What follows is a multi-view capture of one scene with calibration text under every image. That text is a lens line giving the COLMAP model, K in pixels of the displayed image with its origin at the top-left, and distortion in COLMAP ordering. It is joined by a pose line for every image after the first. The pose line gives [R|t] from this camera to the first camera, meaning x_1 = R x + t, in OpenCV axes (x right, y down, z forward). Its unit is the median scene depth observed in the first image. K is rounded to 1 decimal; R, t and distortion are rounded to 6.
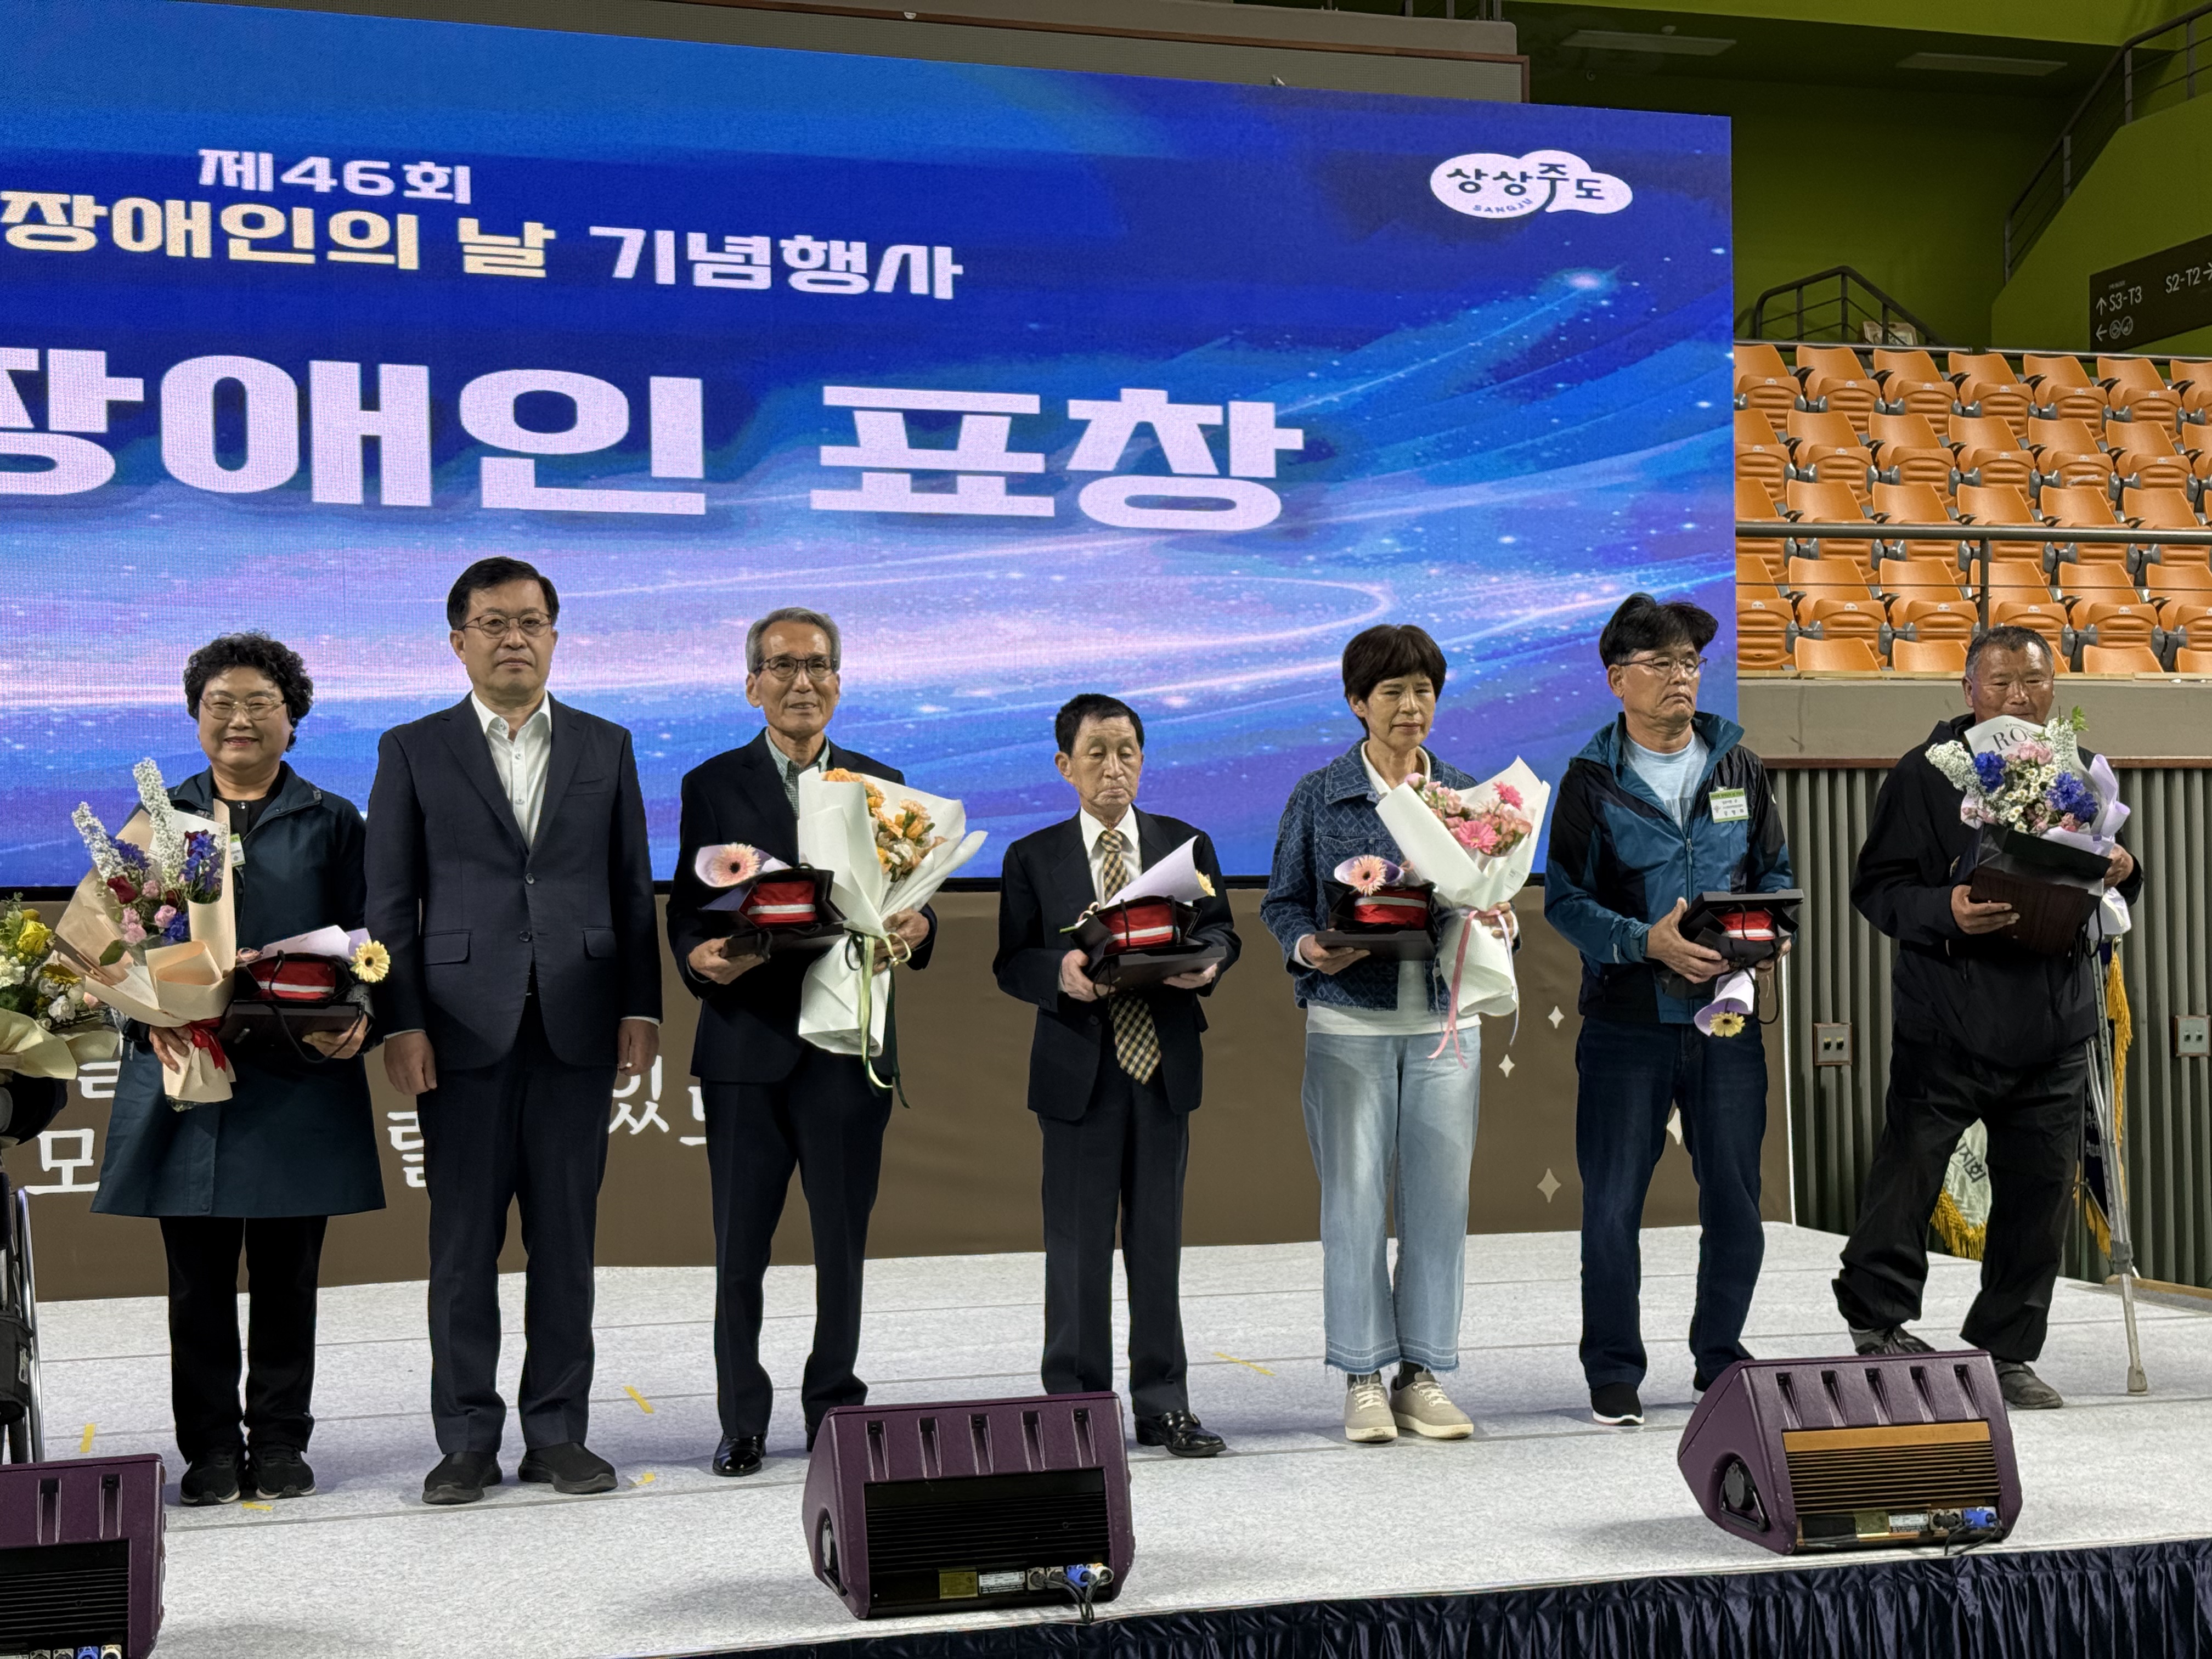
lens RADIAL K [[2867.3, 0, 1106.0], [0, 2867.3, 829.5], [0, 0, 1]] dist [0.168891, -0.305306]
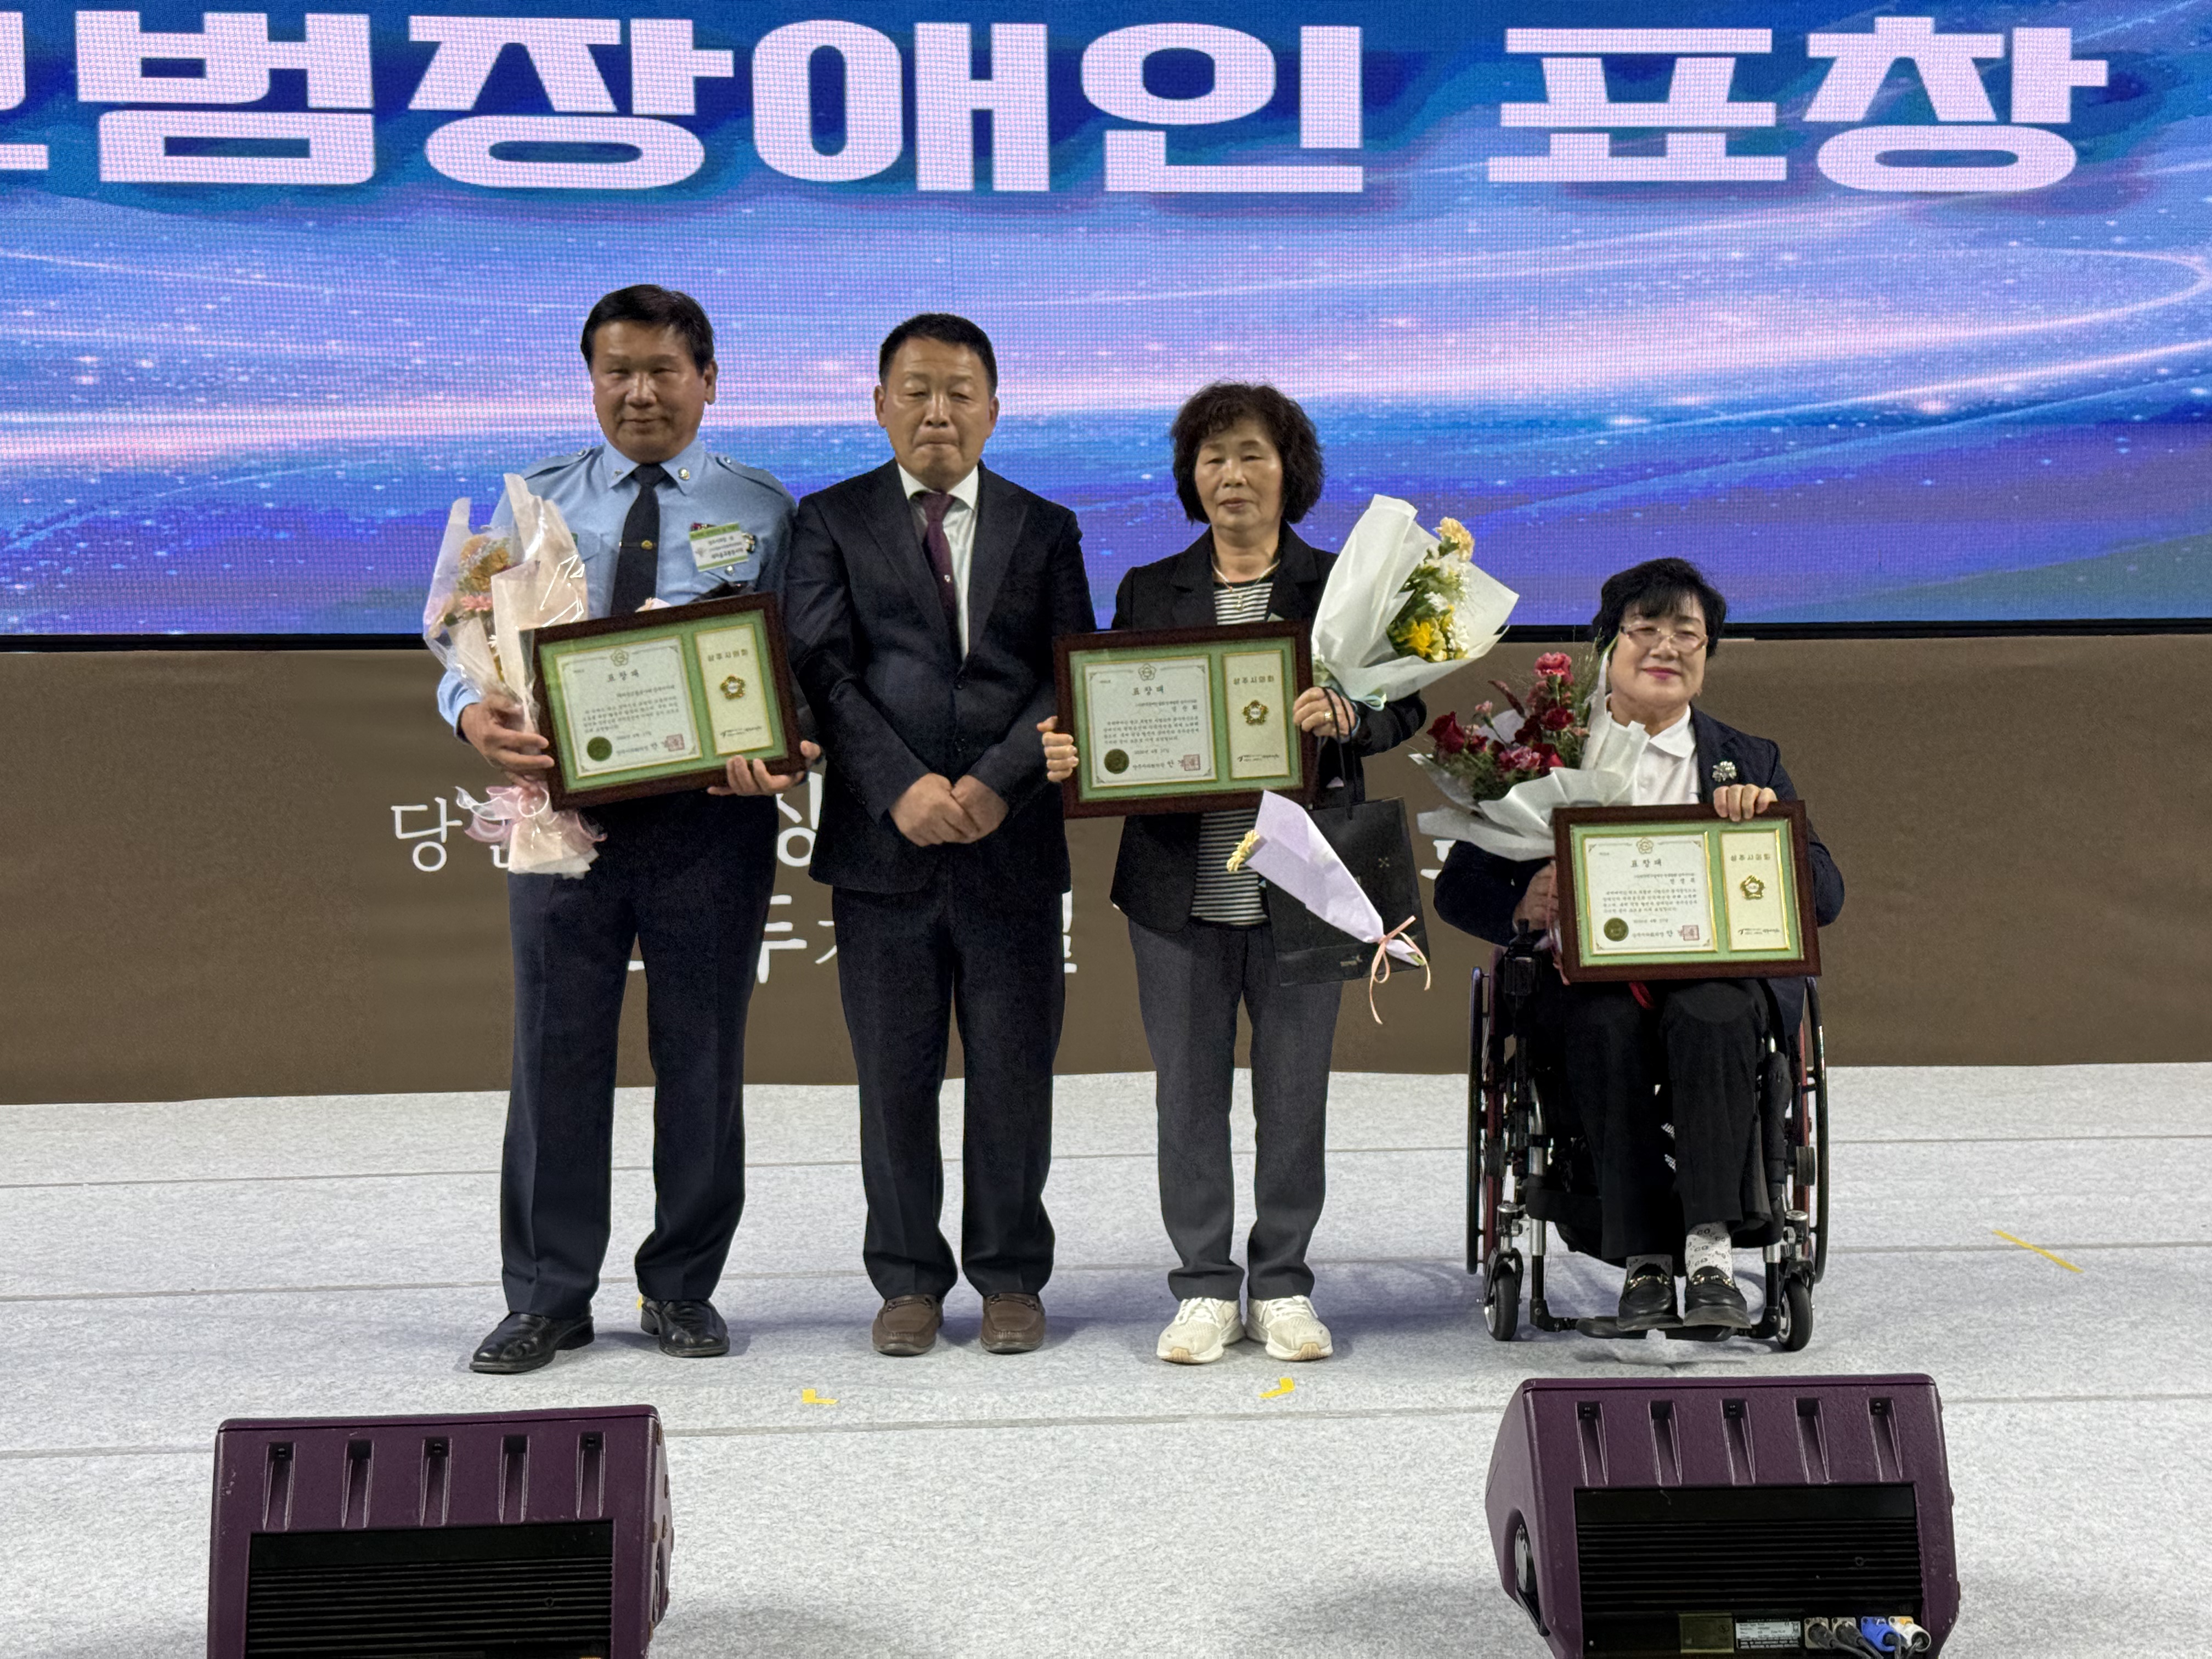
lens RADIAL K [[2867.3, 0, 1106.0], [0, 2867.3, 829.5], [0, 0, 1]] dist [0.168891, -0.305306]
pose [[0.974790, 0.020657, -0.222165, -0.020420], [0.000649, 0.995439, 0.095401, -0.004241], [0.223122, -0.093140, 0.970331, 0.144660]]
